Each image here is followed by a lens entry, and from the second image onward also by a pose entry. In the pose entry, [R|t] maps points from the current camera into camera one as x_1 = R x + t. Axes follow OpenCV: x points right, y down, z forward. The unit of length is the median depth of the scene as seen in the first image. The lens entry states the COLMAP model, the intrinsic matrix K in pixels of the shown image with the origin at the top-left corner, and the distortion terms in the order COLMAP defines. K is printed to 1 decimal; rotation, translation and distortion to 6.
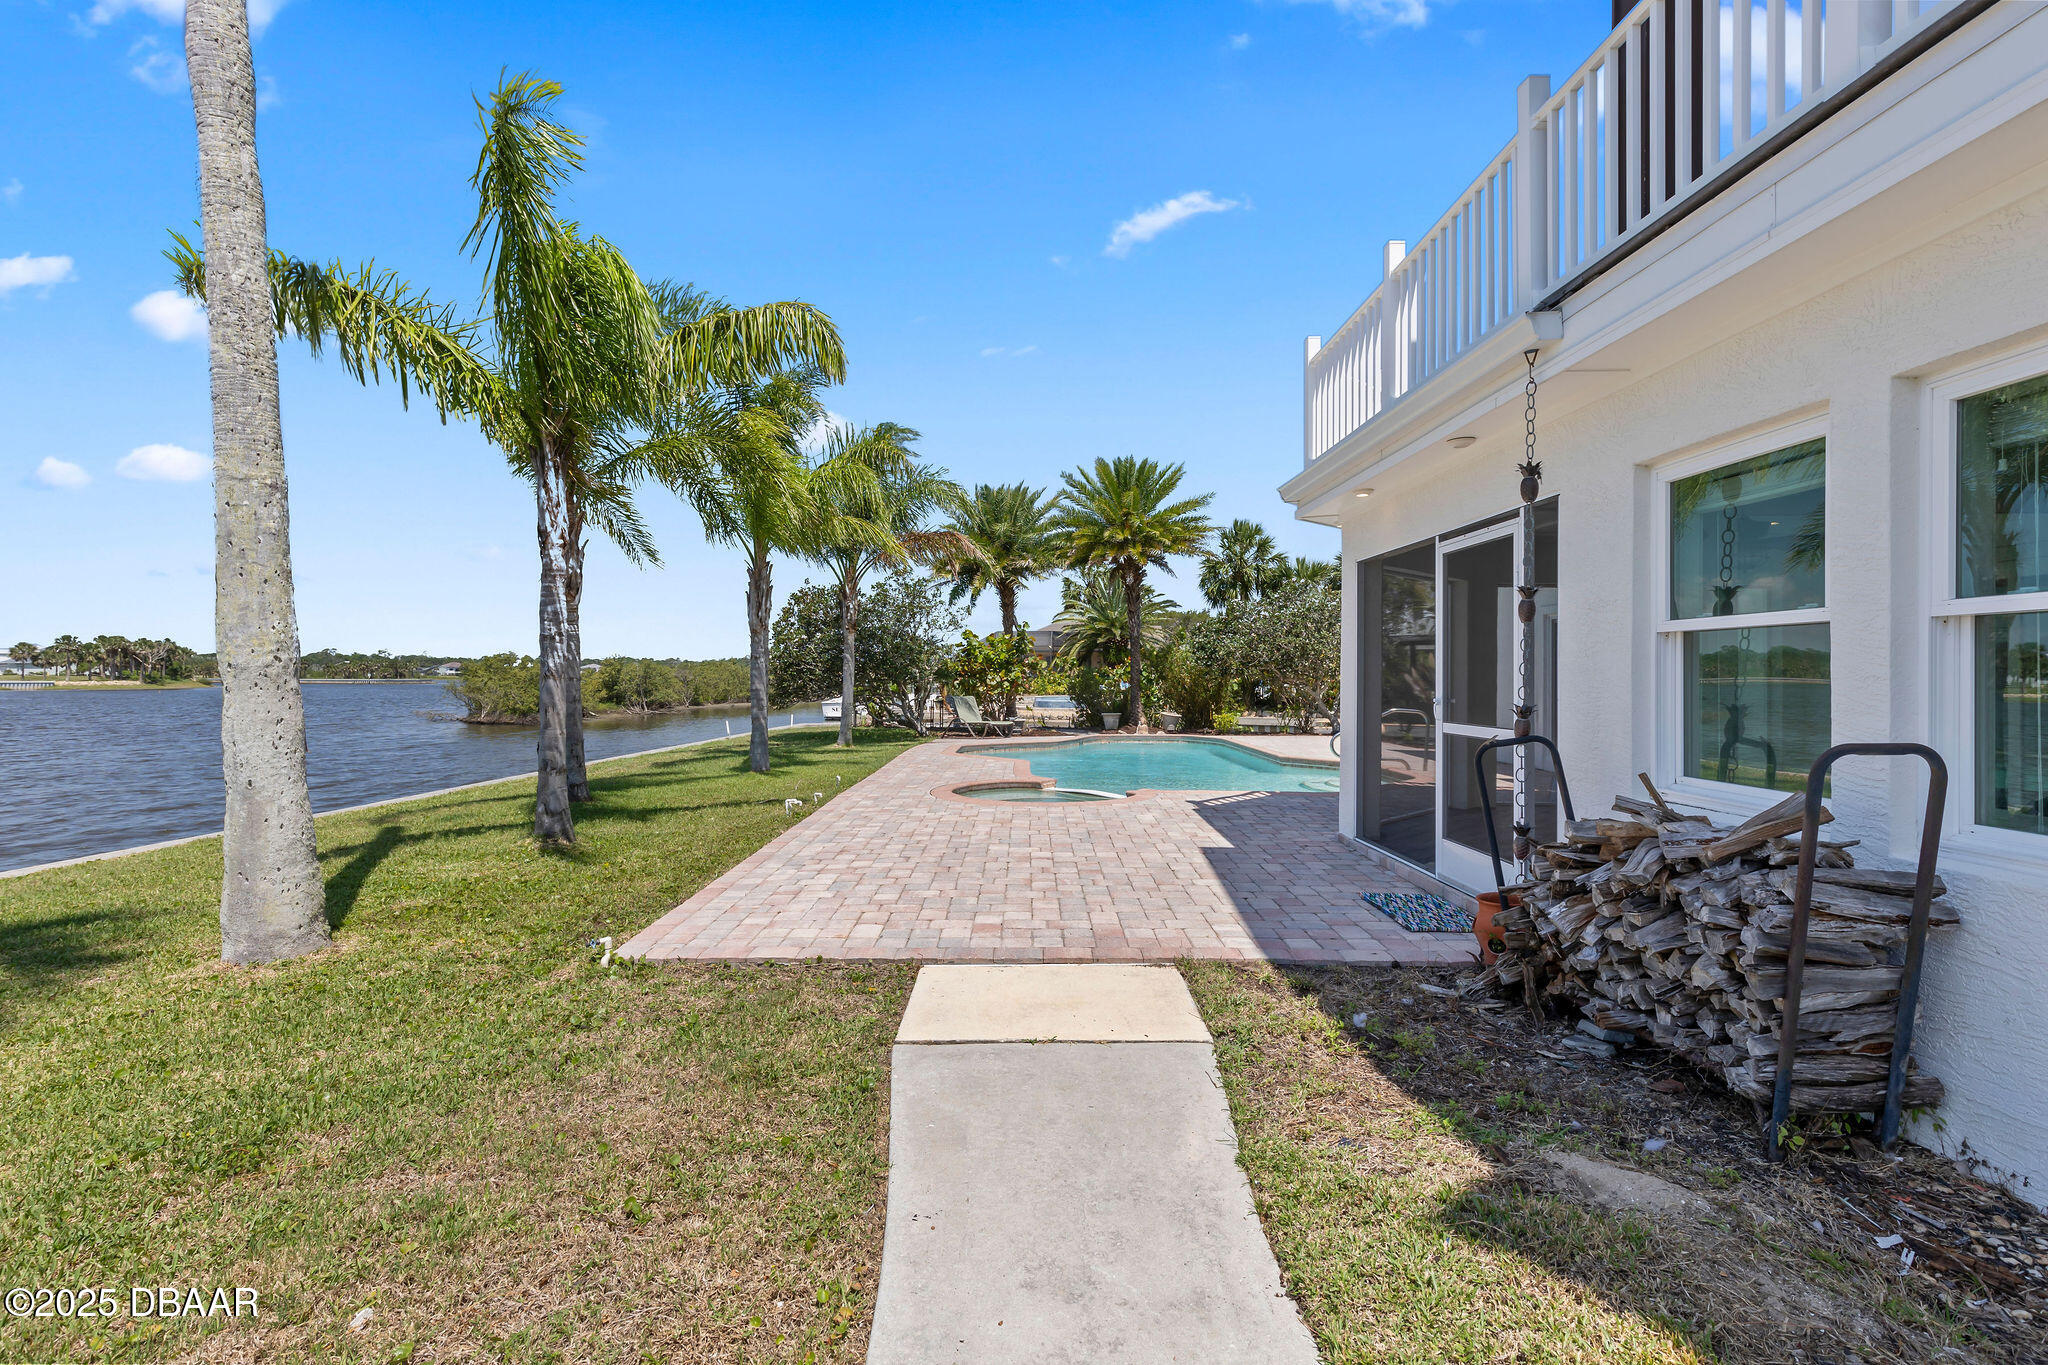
lens RADIAL K [[915.1, 0, 1025.0], [0, 915.1, 668.0], [0, 0, 1]] dist [0.002492, -0.000214]
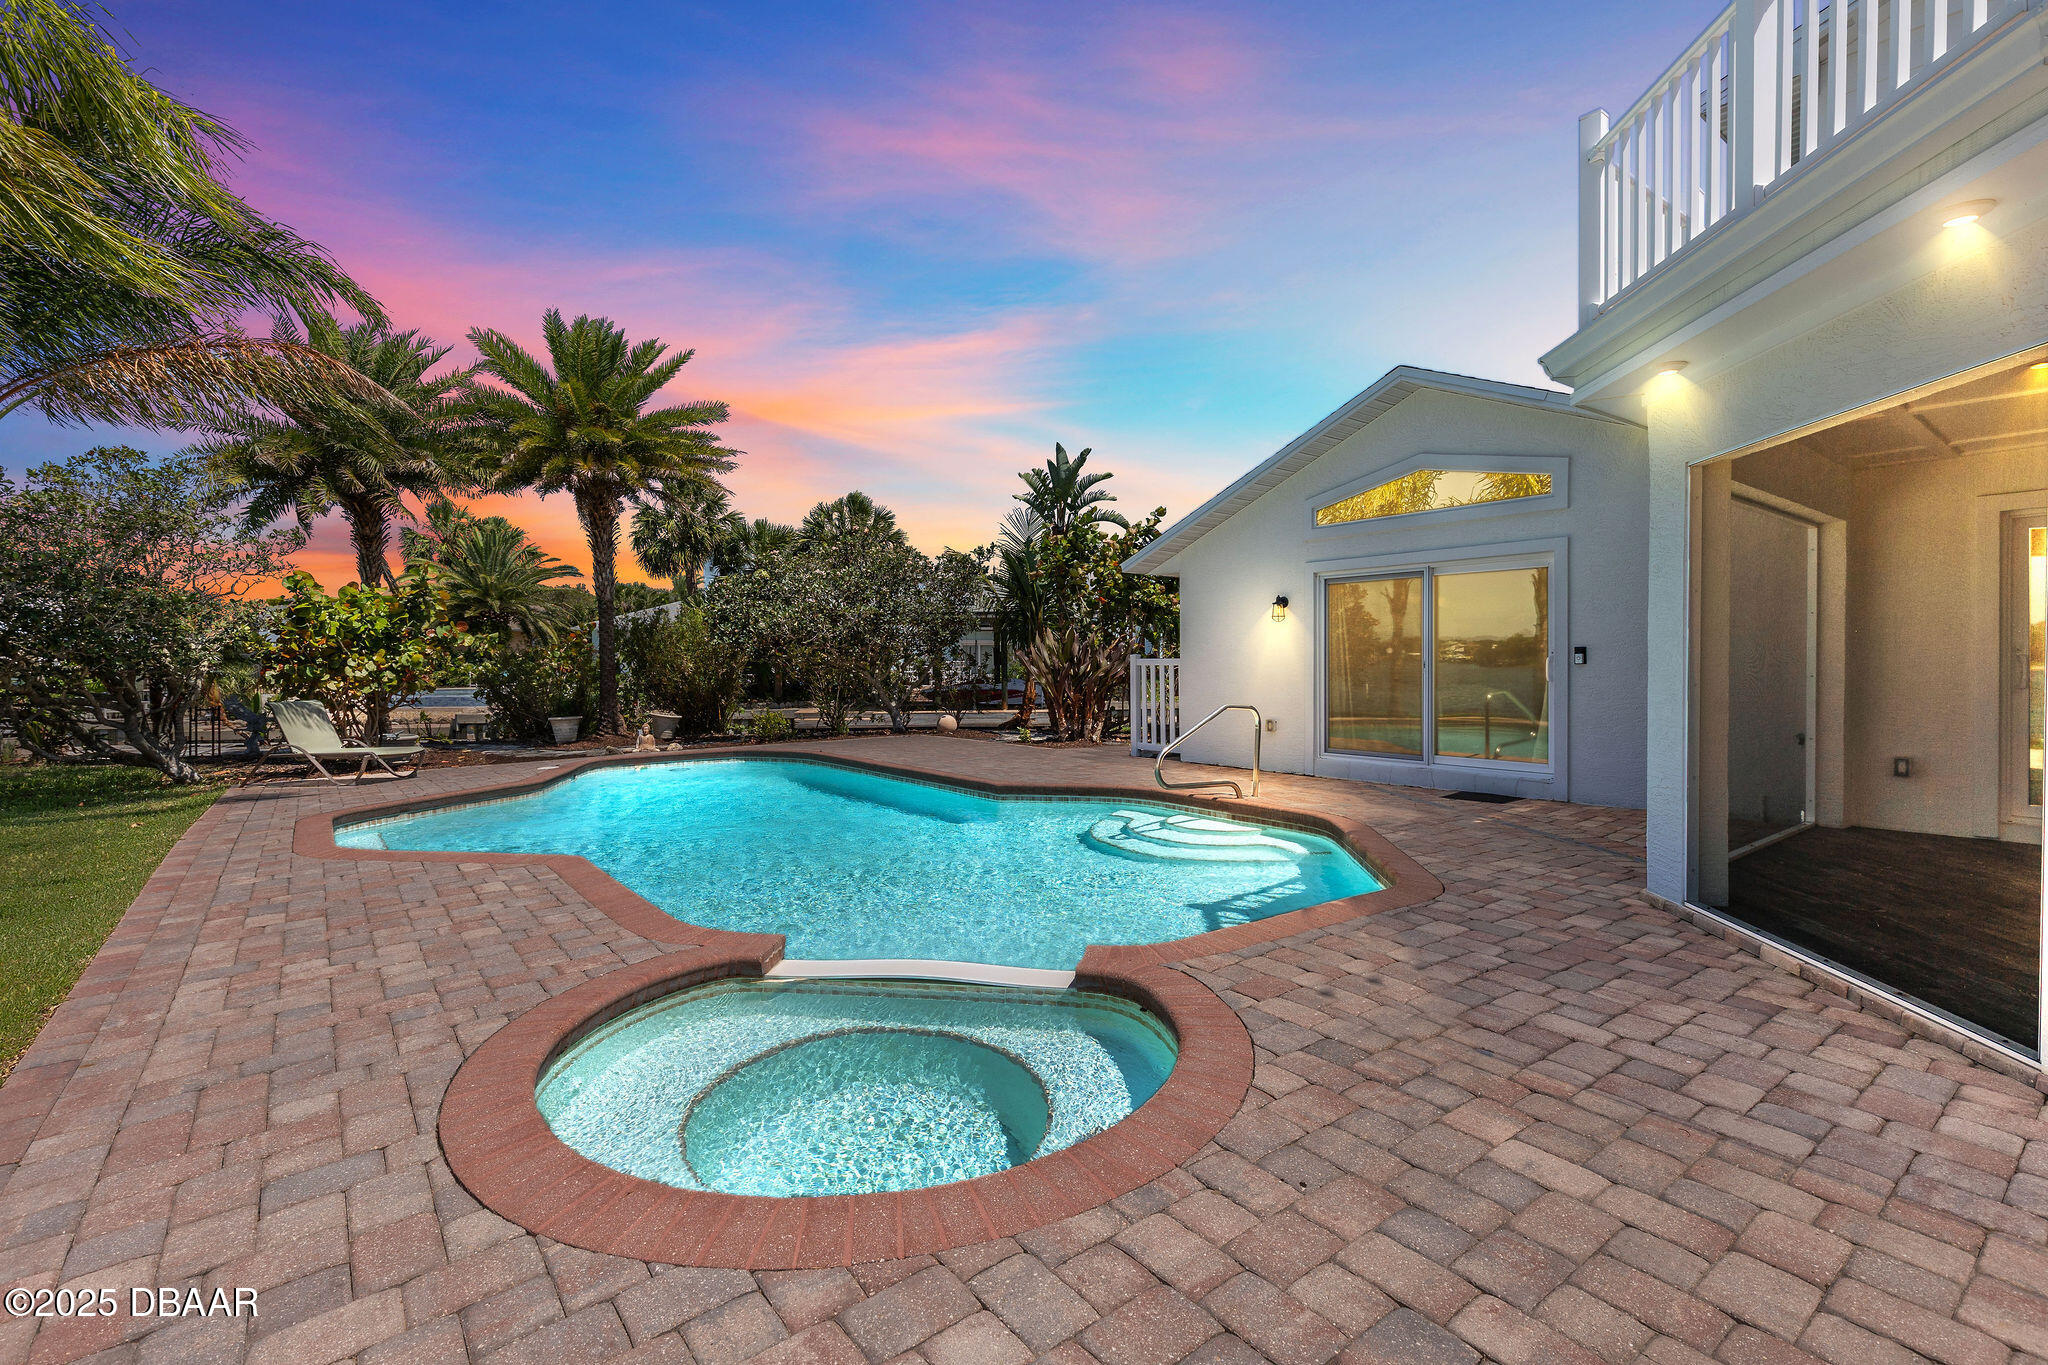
lens RADIAL K [[915.1, 0, 1025.0], [0, 915.1, 668.0], [0, 0, 1]] dist [0.002492, -0.000214]
pose [[0.792605, -0.012397, 0.609609, -0.046044], [0.002164, 0.999844, 0.017520, 0.003589], [-0.609731, -0.012567, 0.792508, 0.285243]]
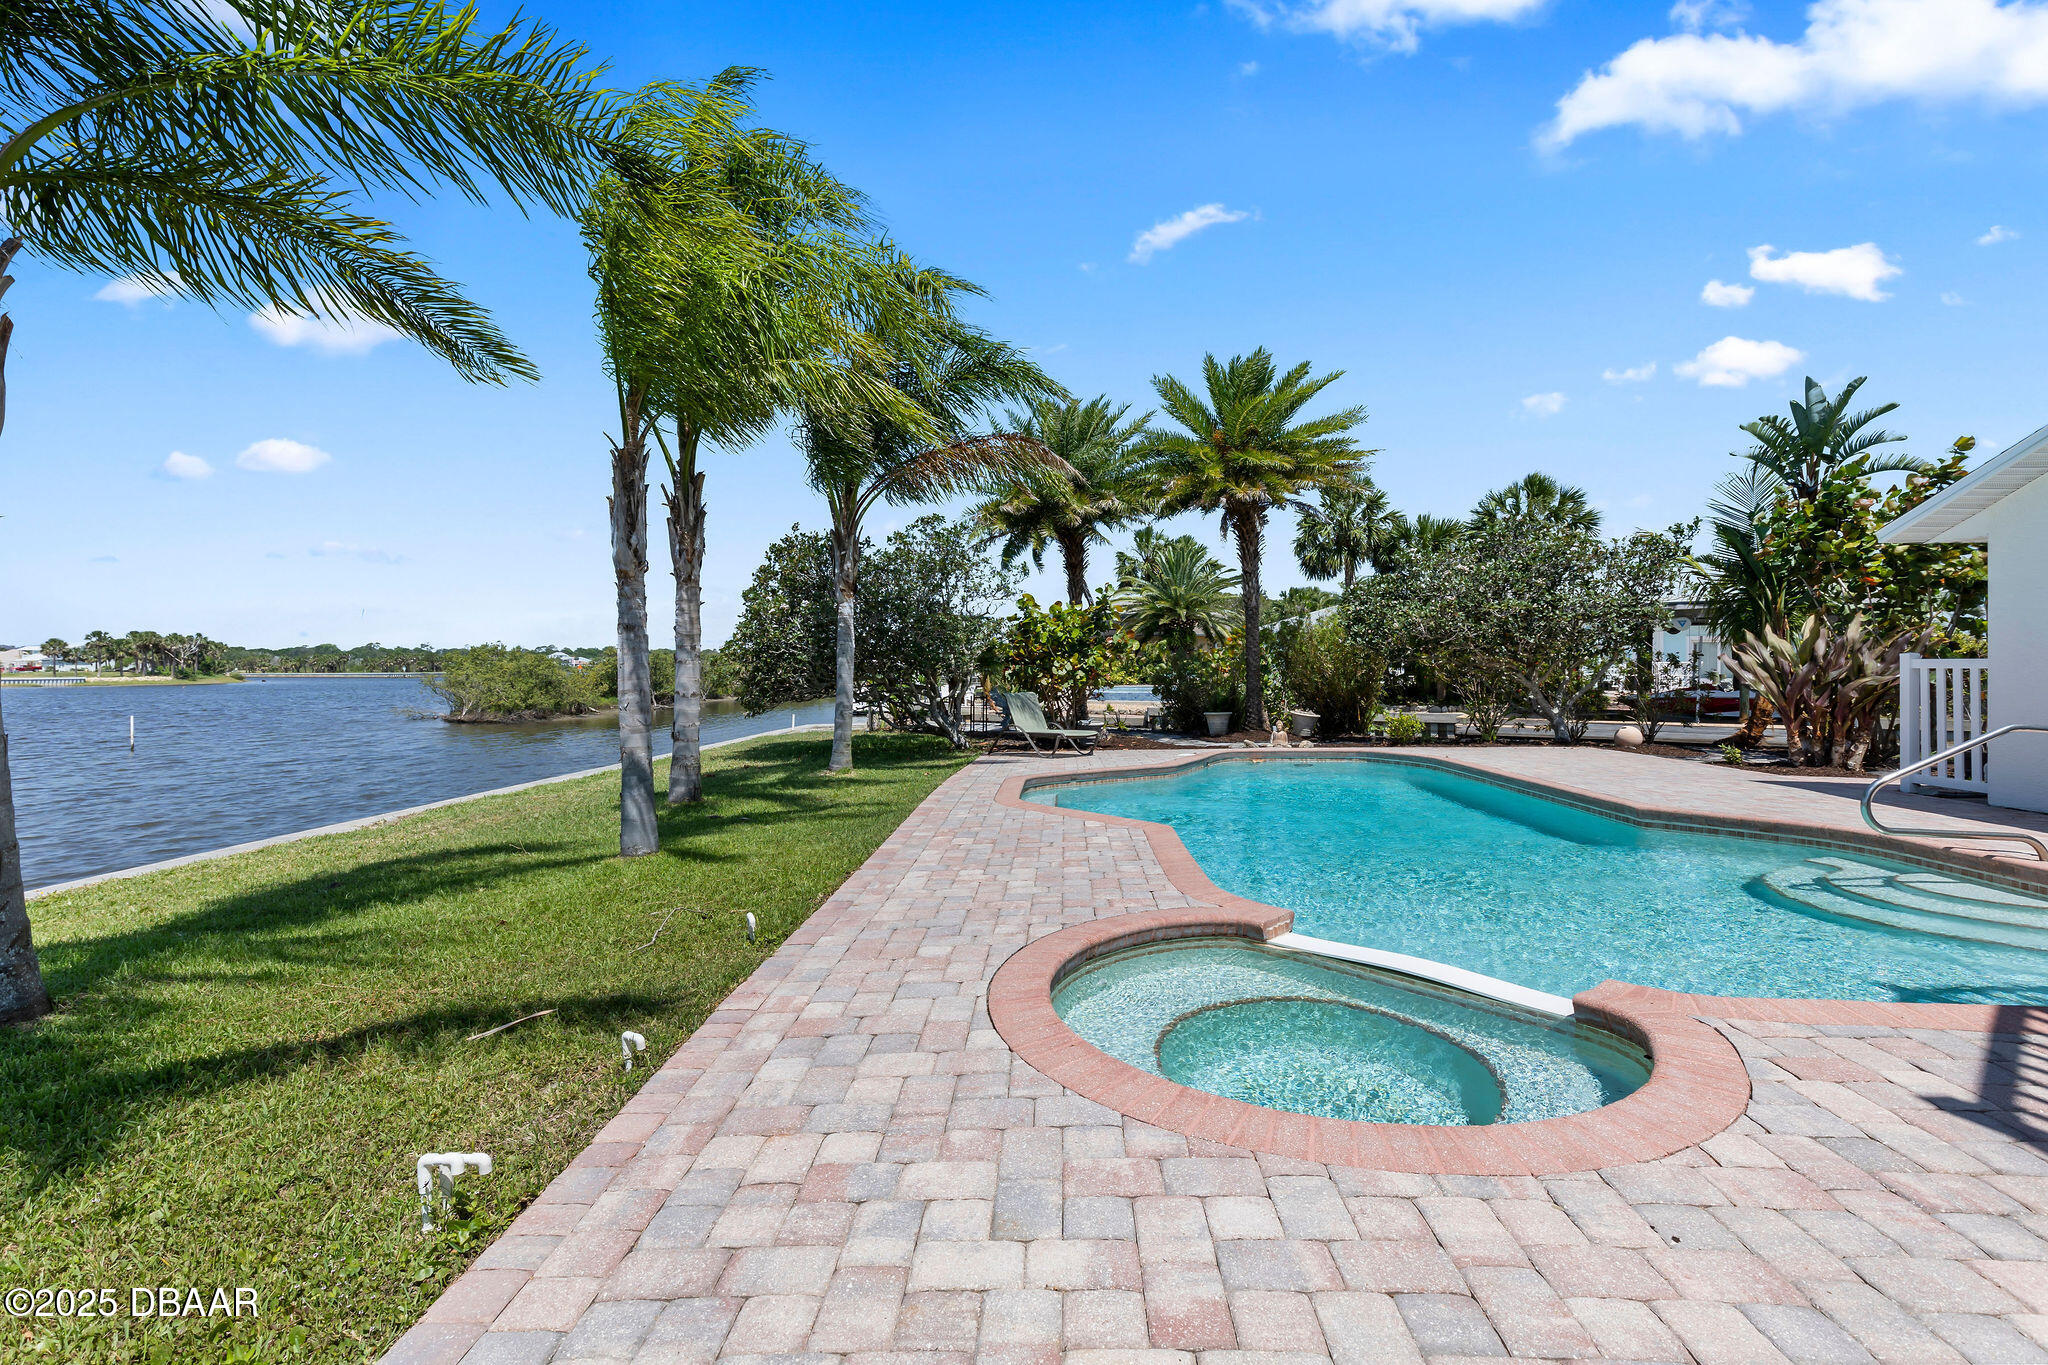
lens RADIAL K [[915.1, 0, 1025.0], [0, 915.1, 668.0], [0, 0, 1]] dist [0.002492, -0.000214]
pose [[0.999184, -0.007929, -0.039595, -0.030348], [0.008420, 0.999890, 0.012248, 0.003541], [0.039494, -0.012571, 0.999141, 0.263893]]
